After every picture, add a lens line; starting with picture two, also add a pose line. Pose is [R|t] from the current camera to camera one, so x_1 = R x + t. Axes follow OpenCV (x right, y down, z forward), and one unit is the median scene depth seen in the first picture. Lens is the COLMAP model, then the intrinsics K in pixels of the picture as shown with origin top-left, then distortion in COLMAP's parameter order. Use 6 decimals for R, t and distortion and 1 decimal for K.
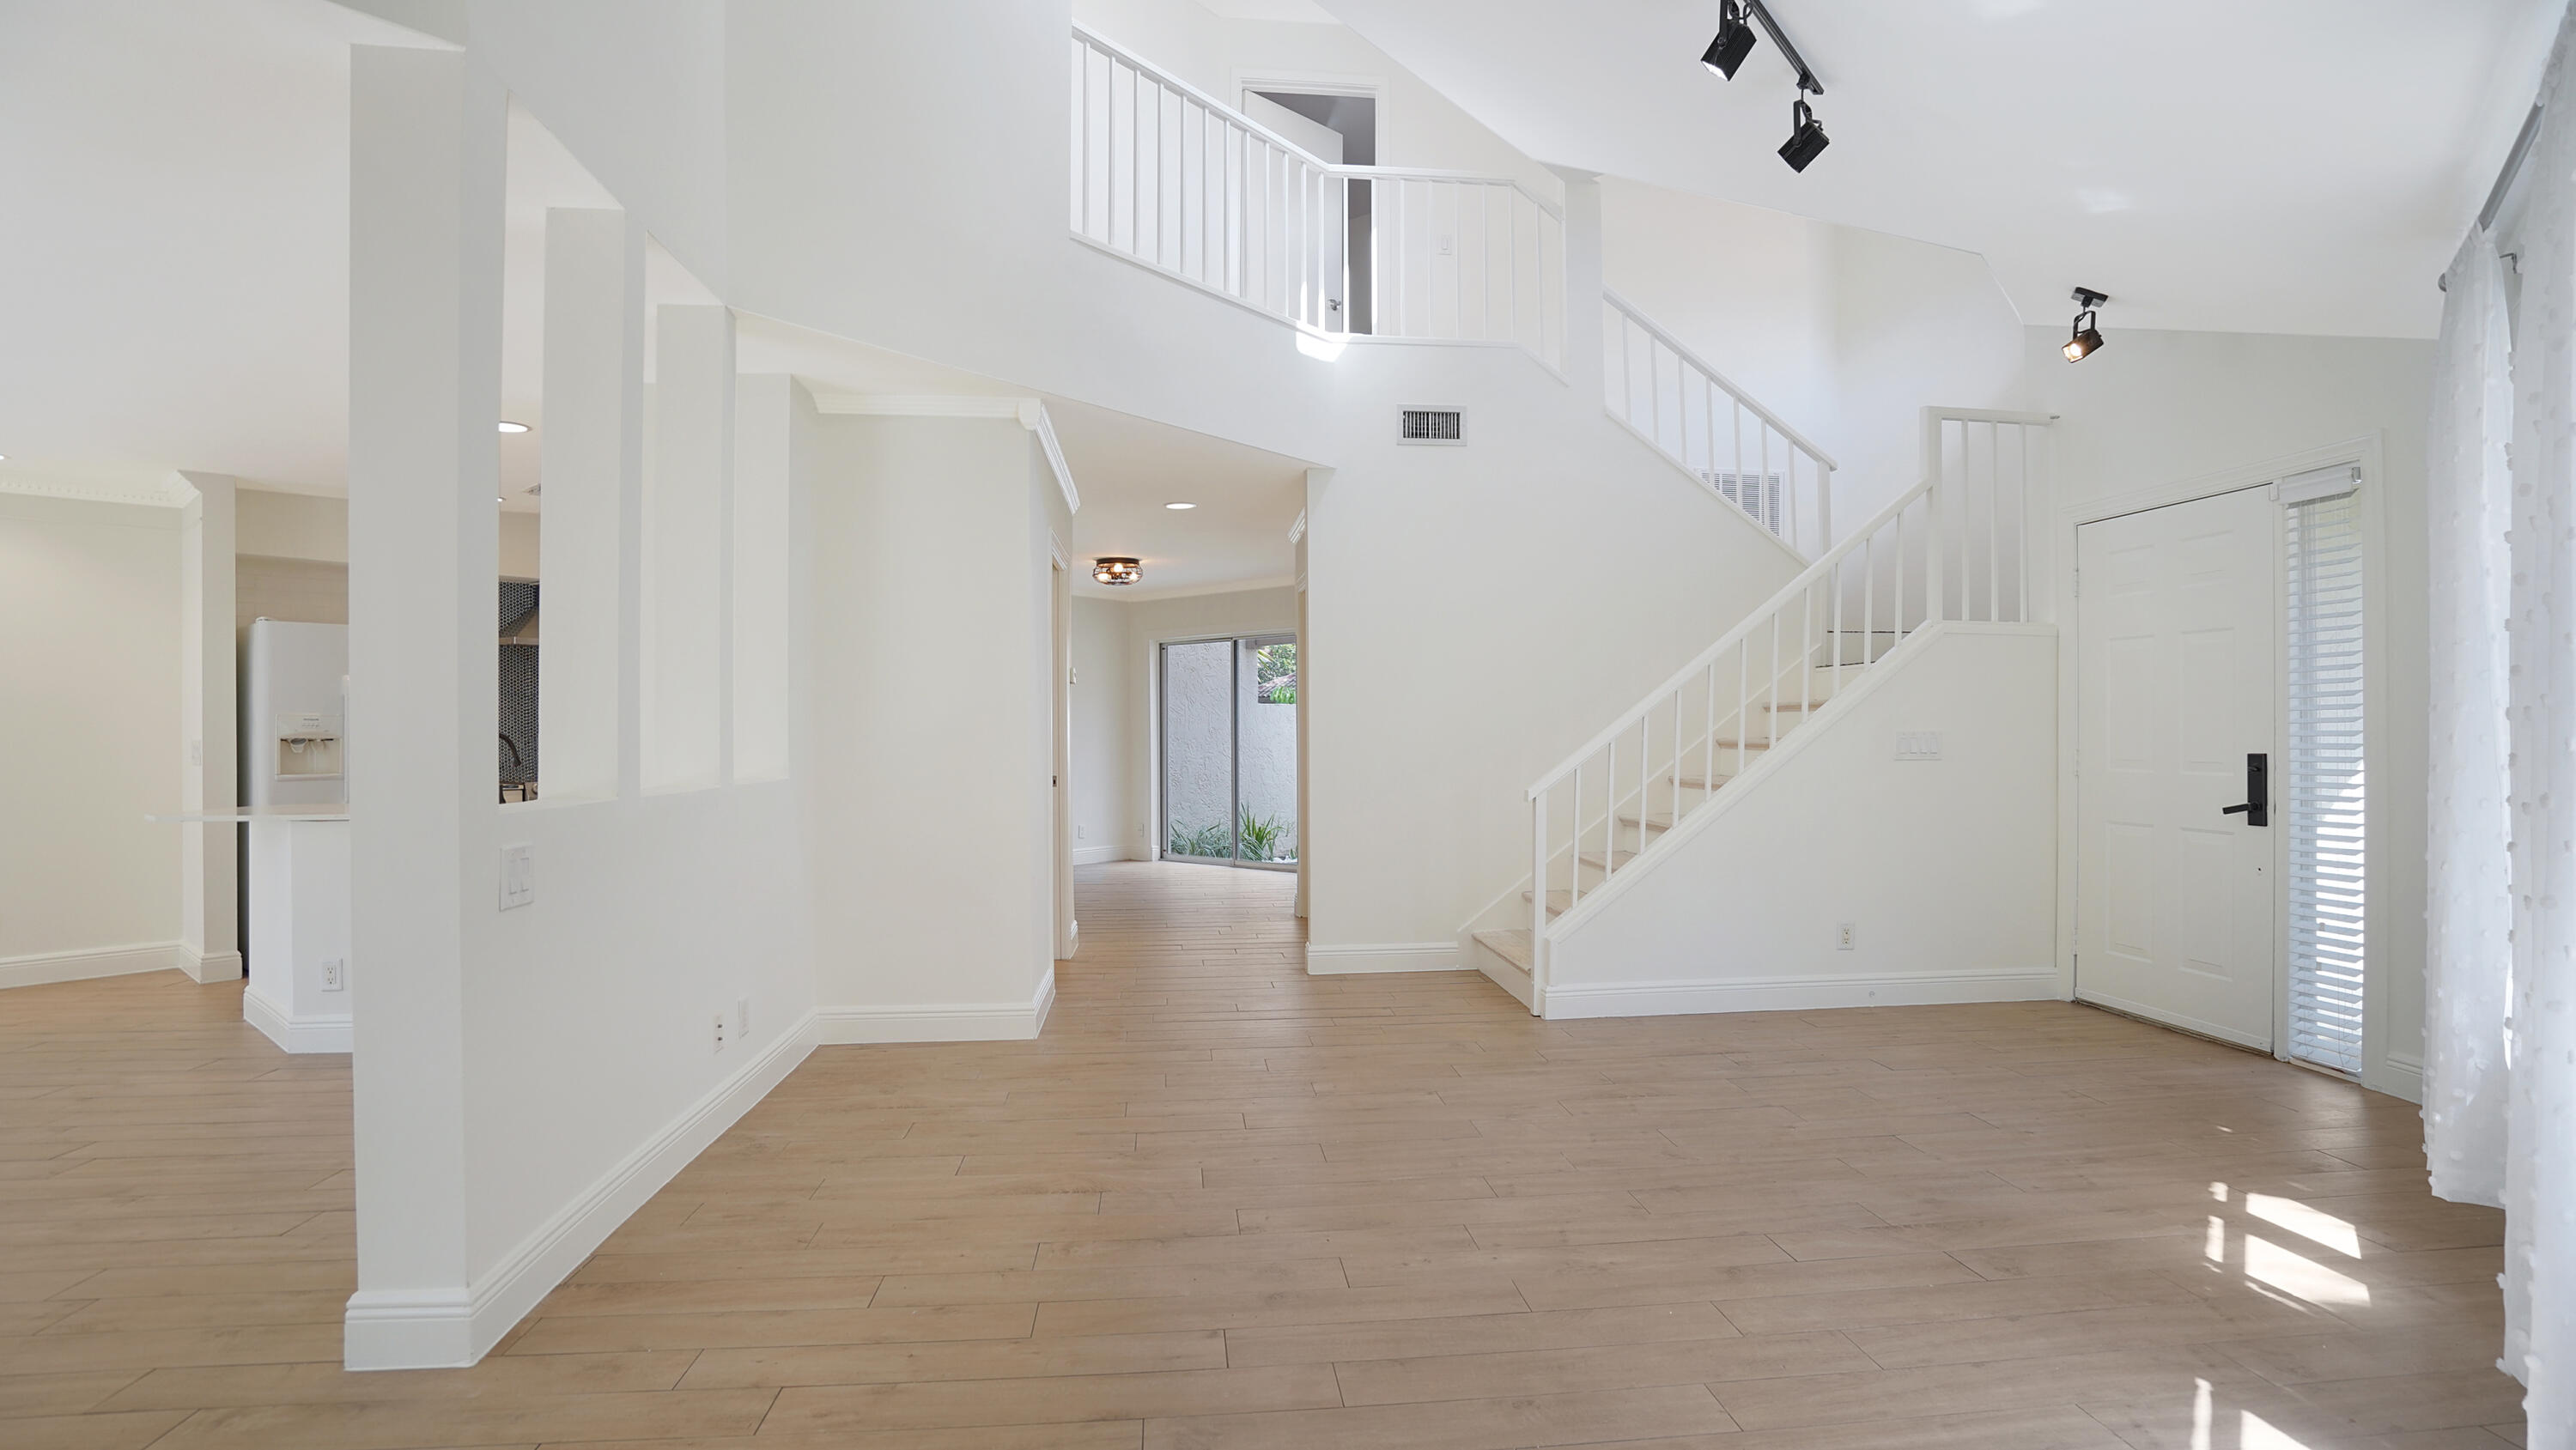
lens RADIAL K [[1227.9, 0, 1288.0], [0, 1227.9, 725.0], [0, 0, 1]] dist [-0.021557, 0.000291]
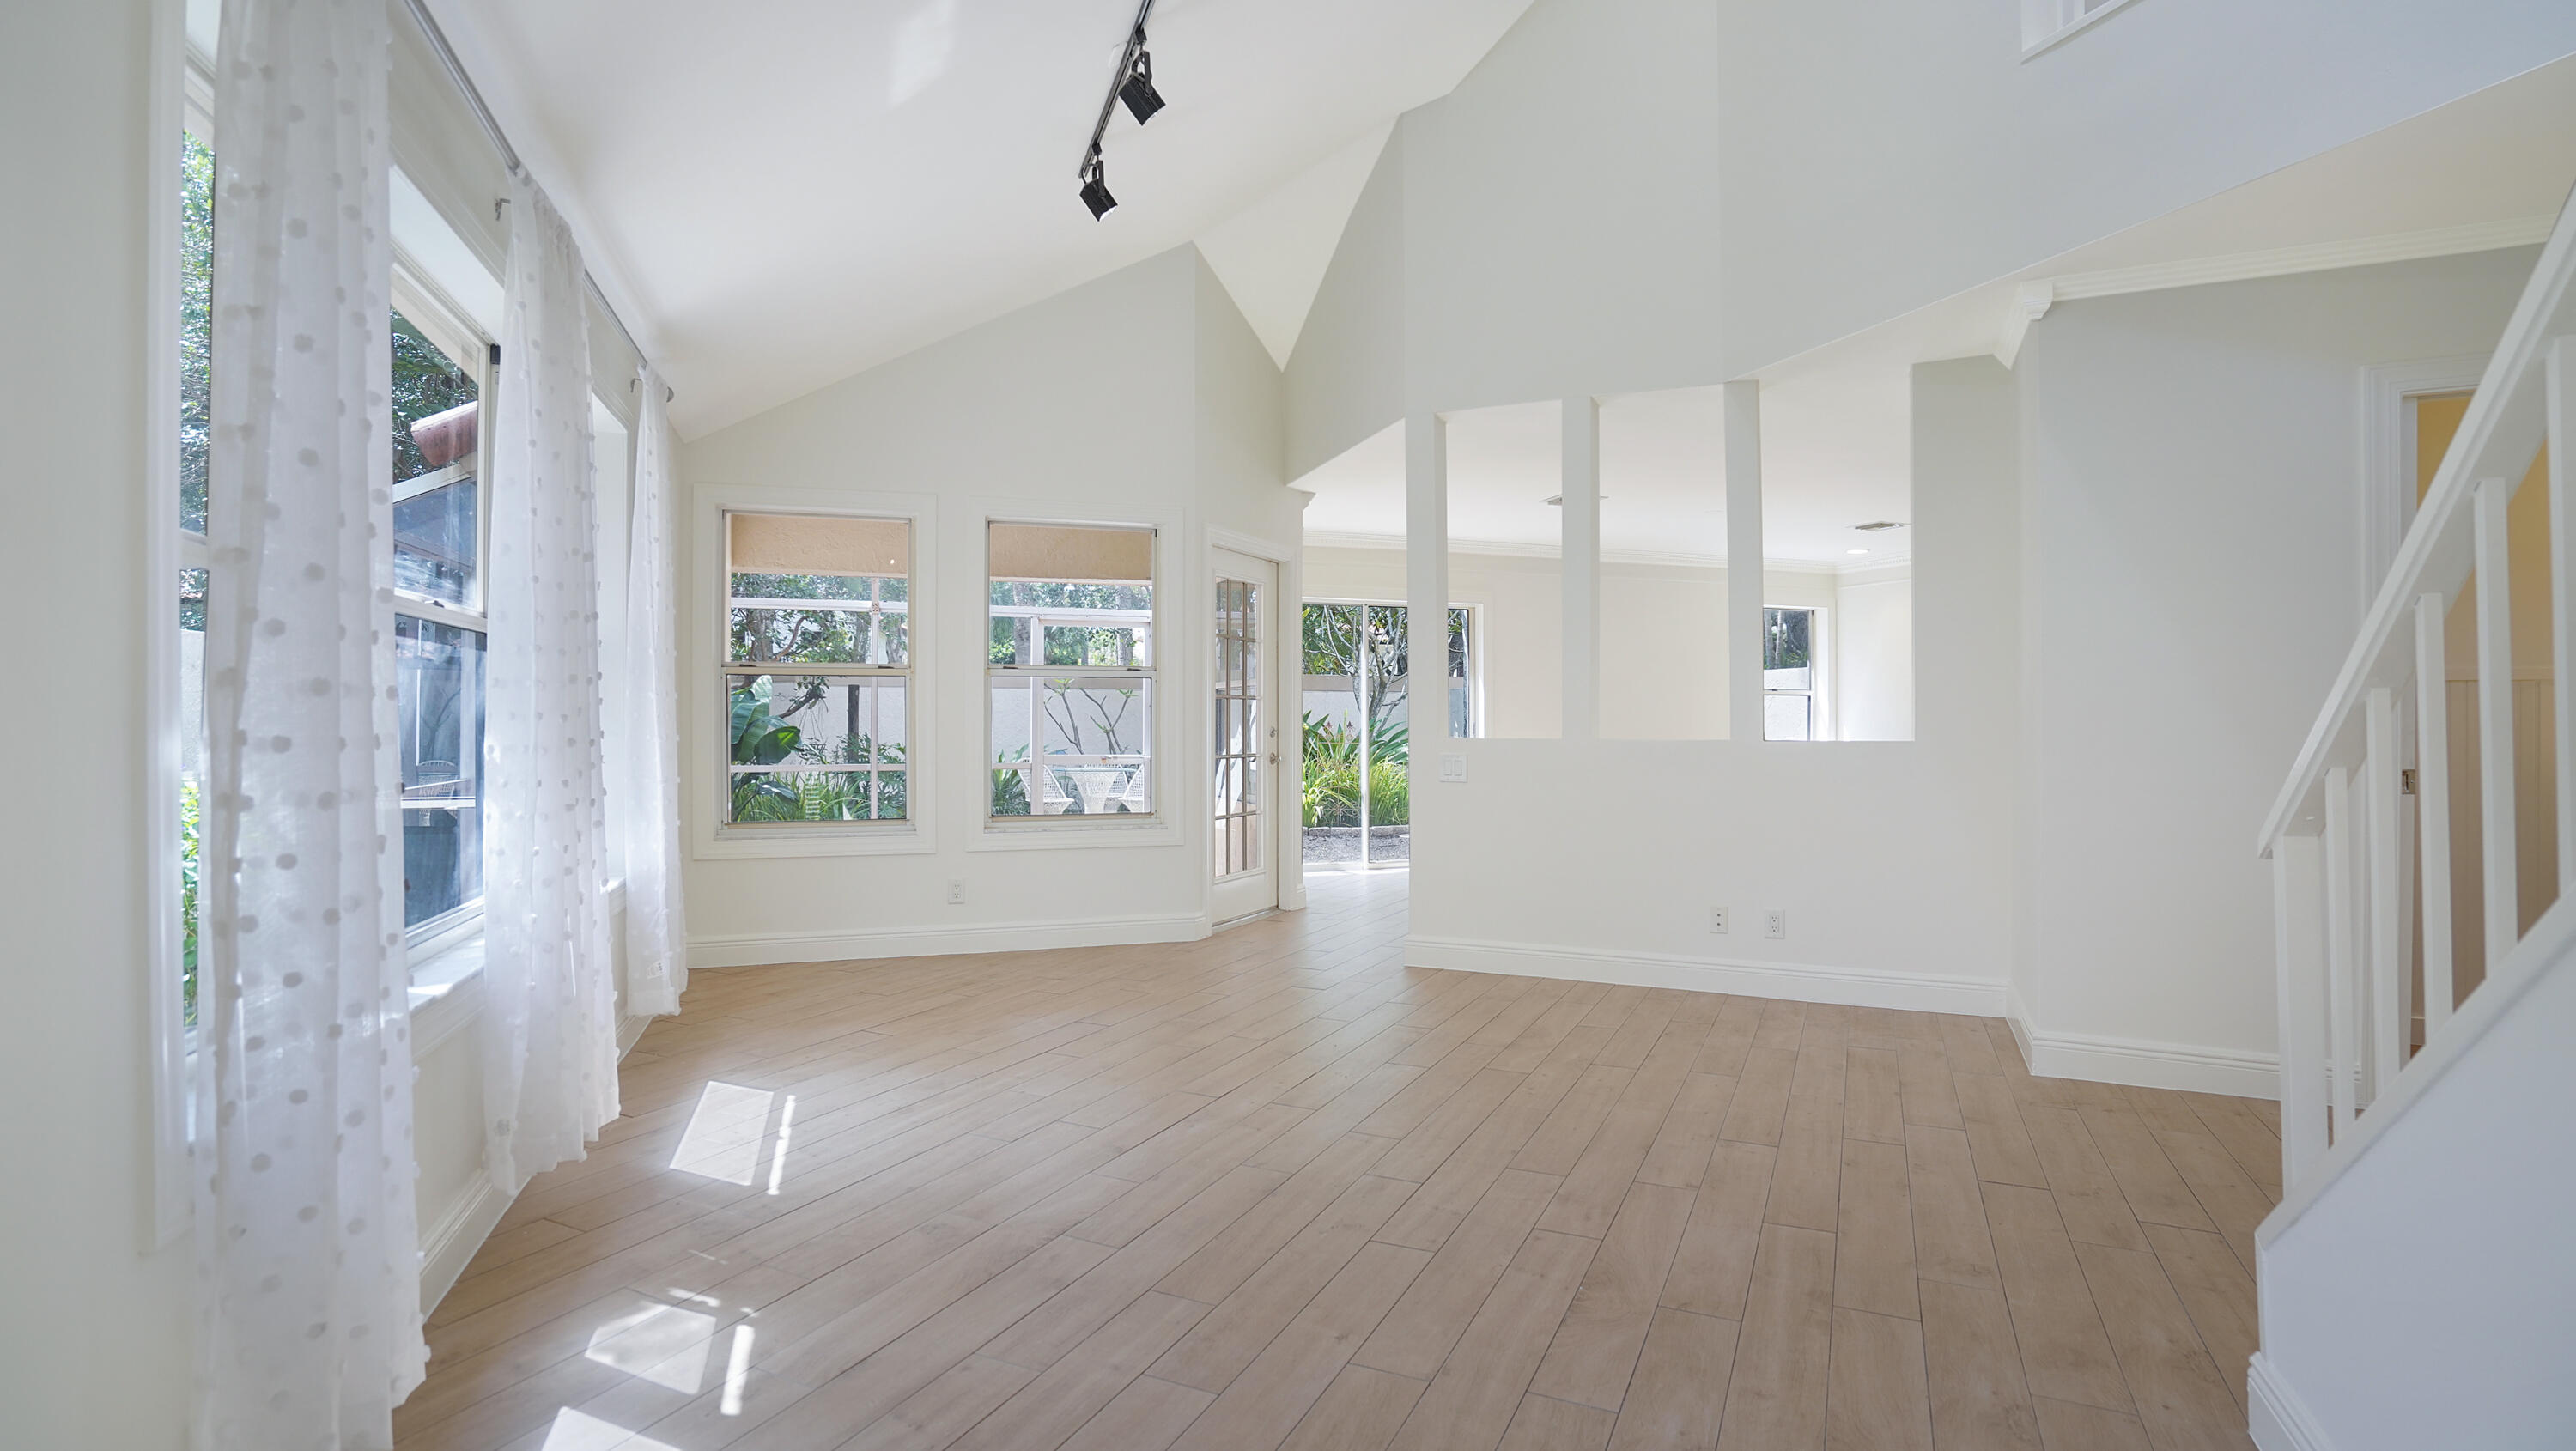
lens RADIAL K [[1186.3, 0, 1288.0], [0, 1186.3, 725.5], [0, 0, 1]] dist [-0.046582, 0.014845]
pose [[-0.530954, 0.011316, -0.847325, 1.167351], [0.019847, 0.999803, 0.000916, 0.029576], [0.847168, -0.016330, -0.531073, 1.642285]]
